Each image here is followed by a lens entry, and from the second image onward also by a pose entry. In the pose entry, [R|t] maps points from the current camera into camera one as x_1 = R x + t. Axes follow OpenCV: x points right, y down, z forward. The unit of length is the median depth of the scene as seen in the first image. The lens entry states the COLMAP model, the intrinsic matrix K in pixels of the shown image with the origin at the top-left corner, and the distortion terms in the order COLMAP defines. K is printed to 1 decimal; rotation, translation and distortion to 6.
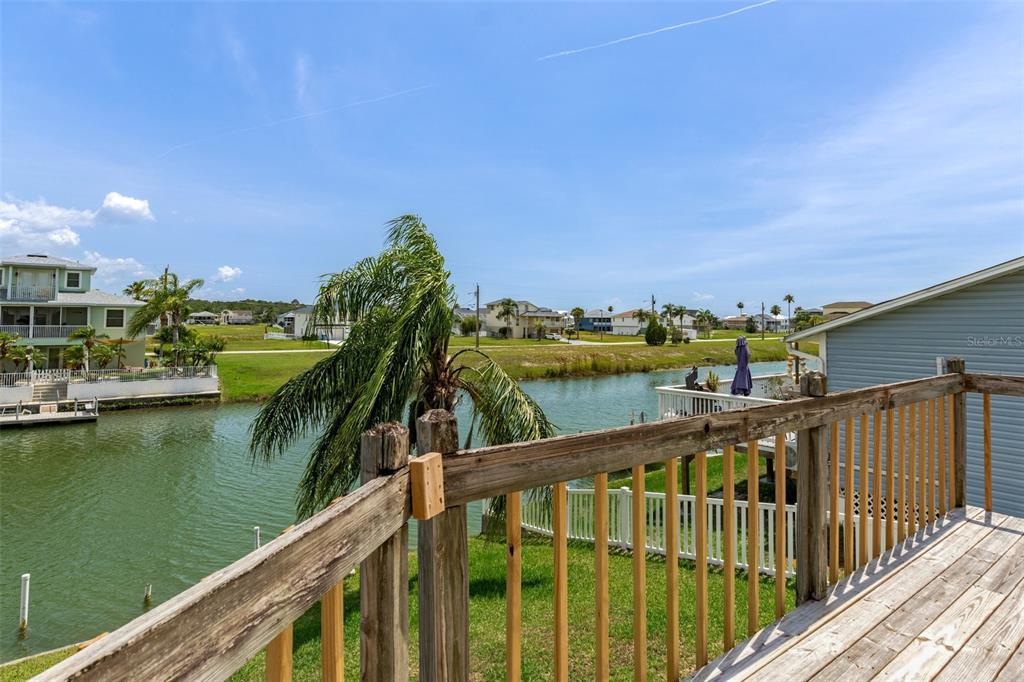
lens RADIAL K [[575.0, 0, 509.5], [0, 575.0, 296.0], [0, 0, 1]] dist [-0.002963, -0.001201]
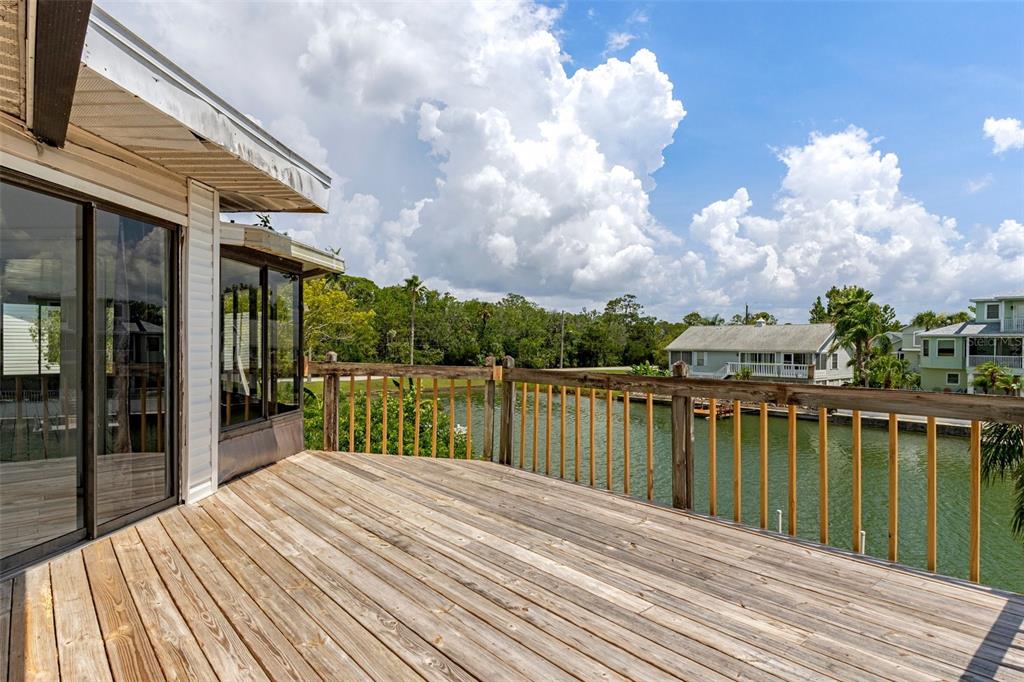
lens RADIAL K [[570.4, 0, 512.0], [0, 570.4, 341.0], [0, 0, 1]] dist [-0.002439, -0.000491]
pose [[0.039732, -0.012385, -0.999134, 0.142315], [0.031572, 0.999439, -0.011133, 0.005680], [0.998711, -0.031103, 0.040101, 0.035100]]
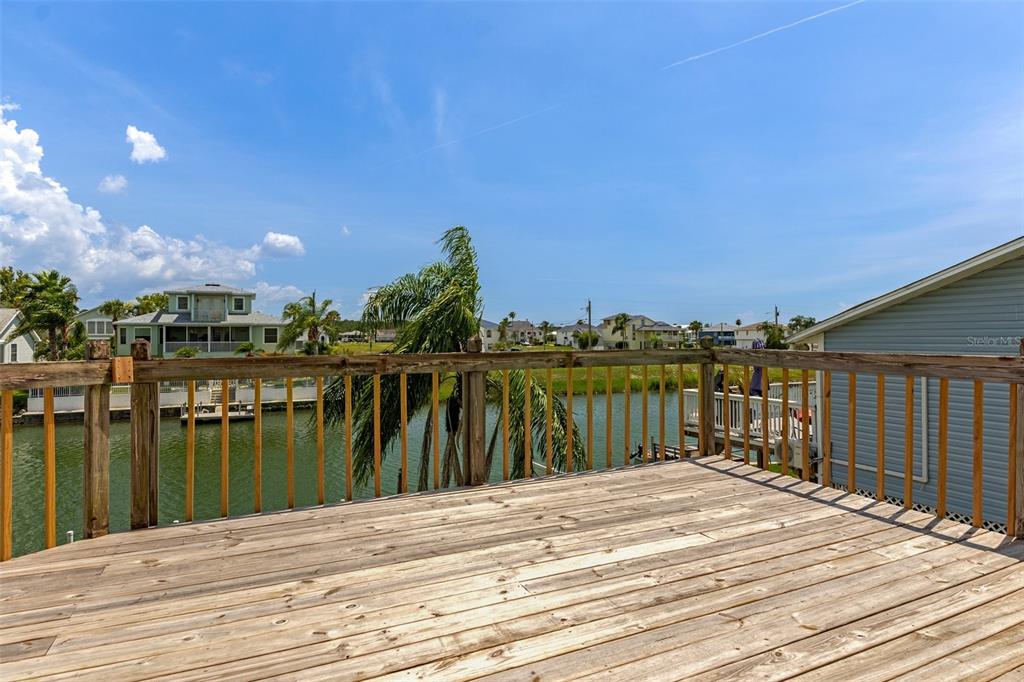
lens RADIAL K [[565.7, 0, 512.6], [0, 565.7, 329.0], [0, 0, 1]] dist [-0.004884, -0.001439]
pose [[0.974176, -0.013865, -0.225366, 0.067542], [0.020147, 0.999469, 0.025597, 0.005430], [0.224891, -0.029476, 0.973938, -0.028927]]
